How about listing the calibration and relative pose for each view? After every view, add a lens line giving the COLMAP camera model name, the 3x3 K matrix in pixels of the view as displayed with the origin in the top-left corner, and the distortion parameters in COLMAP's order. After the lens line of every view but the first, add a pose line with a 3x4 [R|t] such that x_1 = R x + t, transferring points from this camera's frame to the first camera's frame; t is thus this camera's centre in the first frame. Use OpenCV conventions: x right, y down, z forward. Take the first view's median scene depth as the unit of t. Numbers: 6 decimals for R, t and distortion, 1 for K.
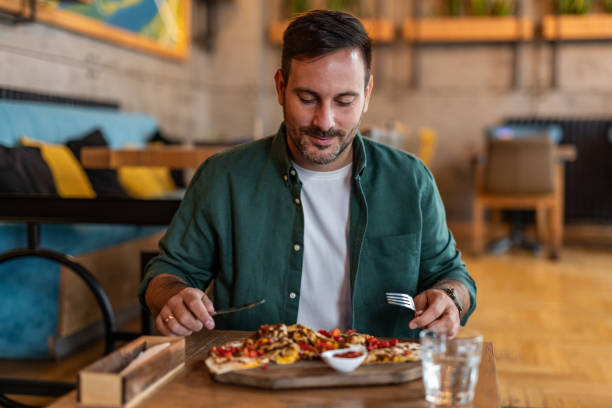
lens RADIAL K [[880.0, 0, 315.7], [0, 880.0, 204.3], [0, 0, 1]] dist [-0.003655, -0.016533]
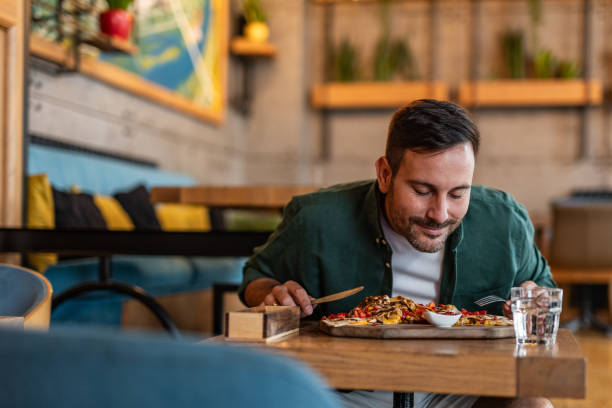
lens RADIAL K [[1060.4, 0, 325.8], [0, 1060.4, 230.9], [0, 0, 1]] dist [0.013936, -0.027128]
pose [[0.999857, 0.008577, -0.014573, -0.079105], [-0.009768, 0.996443, -0.083697, 0.139471], [0.013804, 0.083828, 0.996385, -0.314603]]
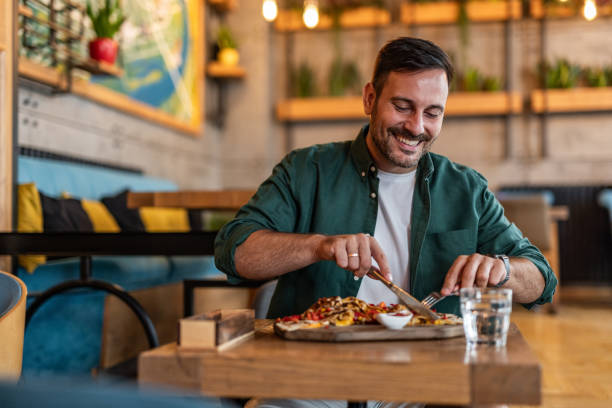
lens RADIAL K [[864.2, 0, 305.2], [0, 864.2, 195.0], [0, 0, 1]] dist [0.003590, -0.014183]
pose [[0.999923, -0.012279, -0.001890, -0.063840], [0.011984, 0.993438, -0.113742, 0.109043], [0.003274, 0.113710, 0.993509, -0.136710]]
